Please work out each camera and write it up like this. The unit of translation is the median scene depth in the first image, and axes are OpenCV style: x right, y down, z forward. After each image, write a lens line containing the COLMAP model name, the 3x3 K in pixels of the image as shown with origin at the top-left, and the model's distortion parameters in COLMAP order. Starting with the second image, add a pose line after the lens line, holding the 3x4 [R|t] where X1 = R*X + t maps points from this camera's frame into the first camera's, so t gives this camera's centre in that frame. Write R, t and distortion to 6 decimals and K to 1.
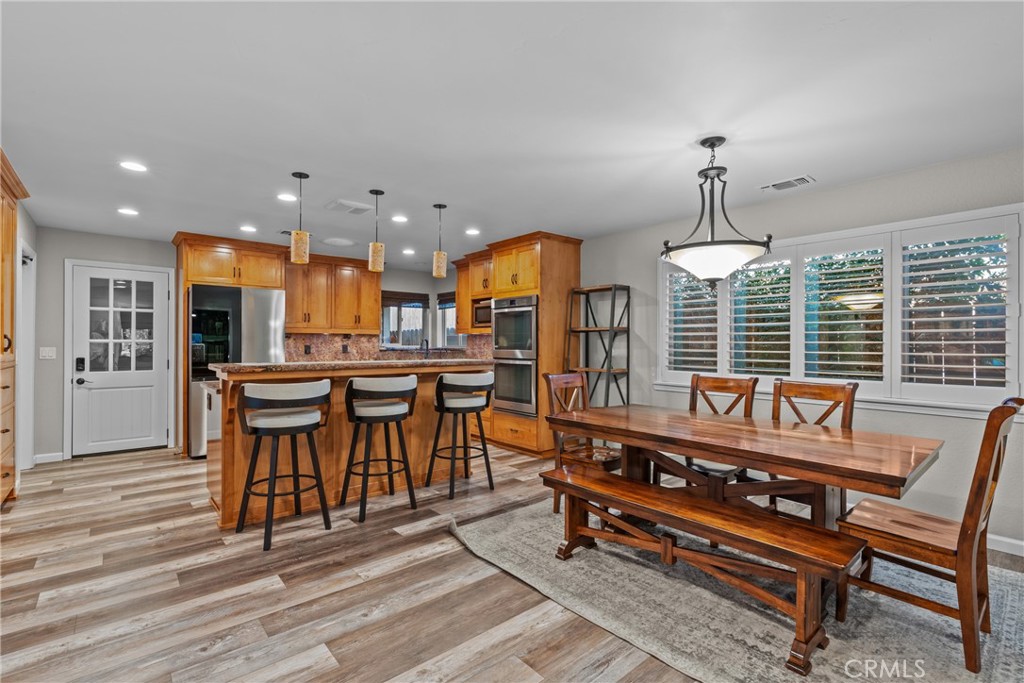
lens RADIAL K [[466.9, 0, 504.7], [0, 466.9, 341.1], [0, 0, 1]] dist [-0.009471, 0.003679]
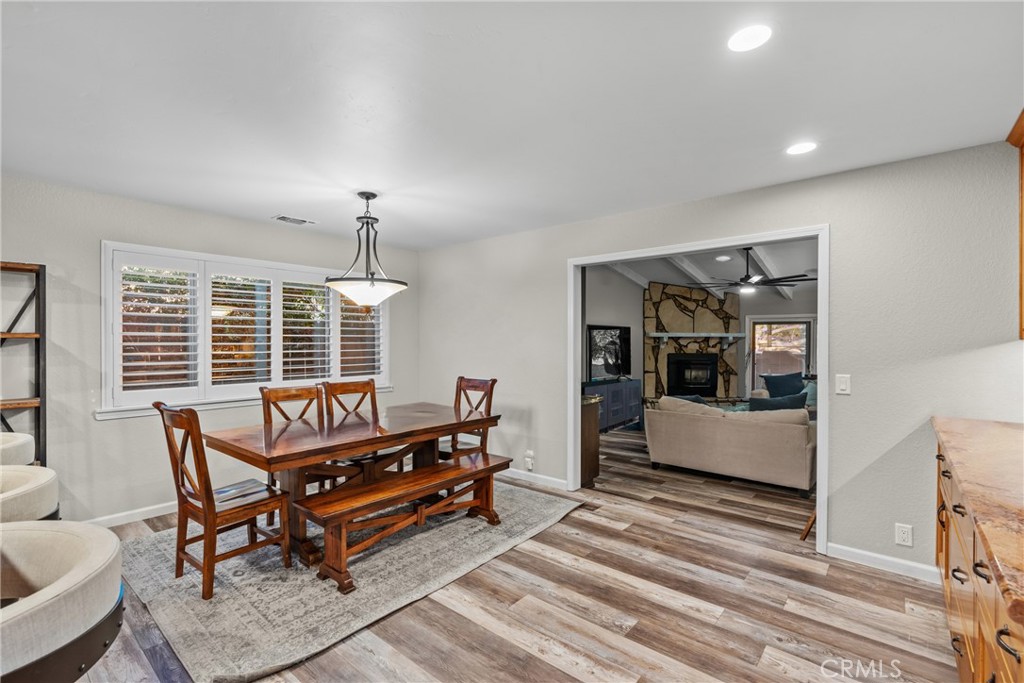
lens RADIAL K [[466.9, 0, 509.6], [0, 466.9, 341.7], [0, 0, 1]] dist [-0.009471, 0.003679]
pose [[-0.173671, -0.007433, 0.984776, -0.583775], [-0.006738, 0.999957, 0.006360, -0.032044], [-0.984781, -0.005531, -0.173713, 0.575794]]
